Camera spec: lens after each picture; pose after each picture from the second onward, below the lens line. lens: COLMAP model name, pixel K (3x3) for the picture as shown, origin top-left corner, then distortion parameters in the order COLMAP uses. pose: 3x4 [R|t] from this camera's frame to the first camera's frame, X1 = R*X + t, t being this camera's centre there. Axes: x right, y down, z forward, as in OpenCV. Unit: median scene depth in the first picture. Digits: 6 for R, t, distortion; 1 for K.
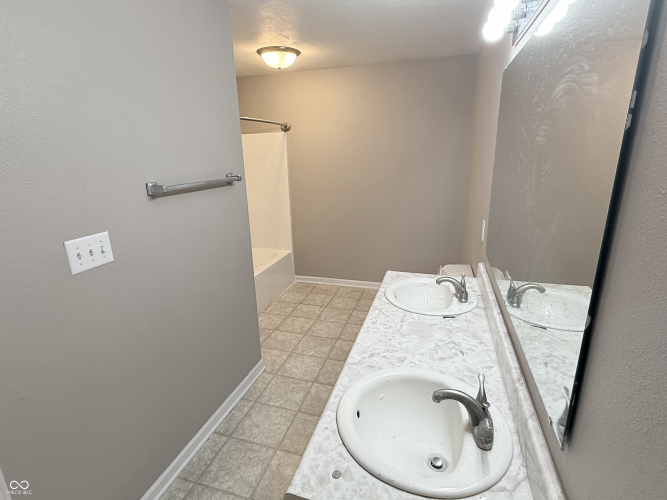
lens RADIAL K [[350.0, 0, 333.5], [0, 350.0, 250.0], [0, 0, 1]] dist [-0.026871, 0.027150]
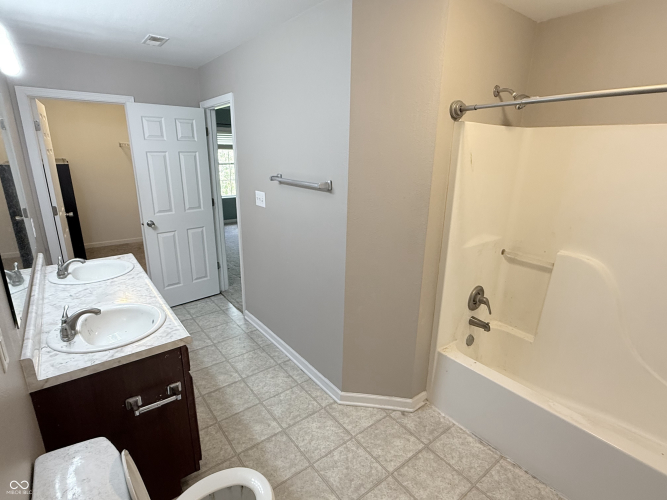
lens RADIAL K [[350.0, 0, 333.5], [0, 350.0, 250.0], [0, 0, 1]] dist [-0.026871, 0.027150]
pose [[-0.584476, 0.245793, -0.773288, 0.288855], [-0.223840, 0.867194, 0.444827, -0.281061], [0.779925, 0.433084, -0.451836, 0.873073]]
